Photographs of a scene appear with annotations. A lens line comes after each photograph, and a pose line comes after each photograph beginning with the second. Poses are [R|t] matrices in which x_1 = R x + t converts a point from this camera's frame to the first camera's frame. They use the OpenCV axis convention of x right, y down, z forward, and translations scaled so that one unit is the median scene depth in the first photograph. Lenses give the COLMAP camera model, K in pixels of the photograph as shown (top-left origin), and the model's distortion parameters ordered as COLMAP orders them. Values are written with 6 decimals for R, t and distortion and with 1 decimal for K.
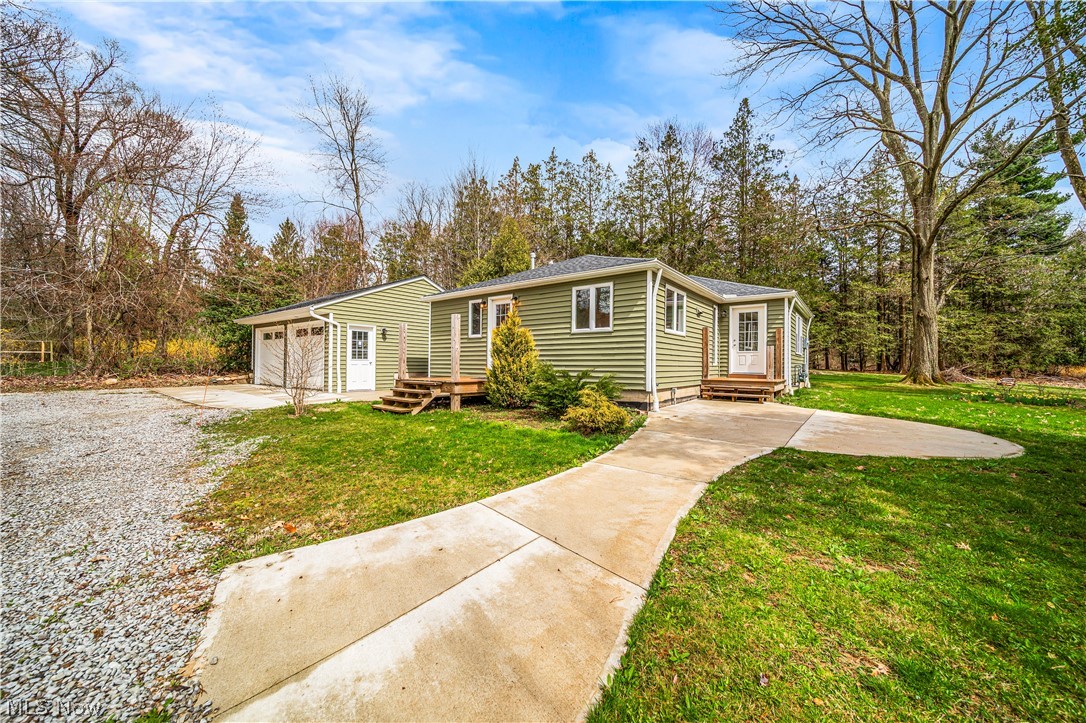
lens RADIAL K [[380.7, 0, 545.8], [0, 380.7, 361.5], [0, 0, 1]] dist [-0.000252, -0.000362]
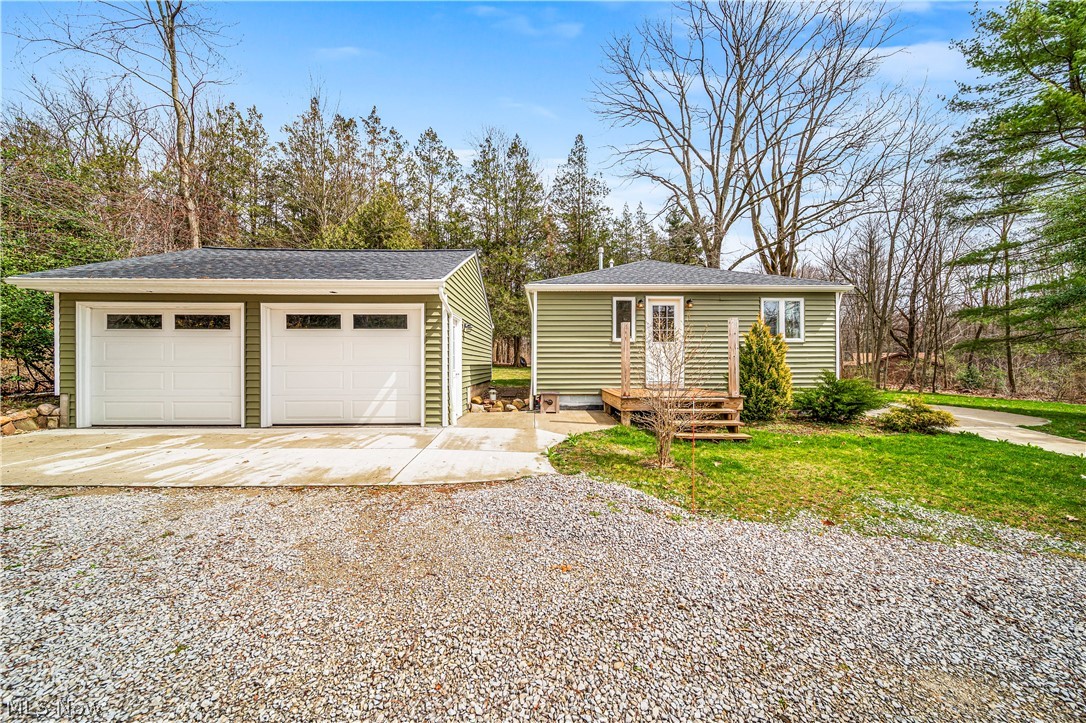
lens RADIAL K [[380.7, 0, 539.6], [0, 380.7, 364.6], [0, 0, 1]] dist [-0.000252, -0.000362]
pose [[0.785665, -0.013210, 0.618511, -0.812588], [0.005021, 0.999875, 0.014977, -0.024190], [-0.618631, -0.008662, 0.785634, 0.428465]]
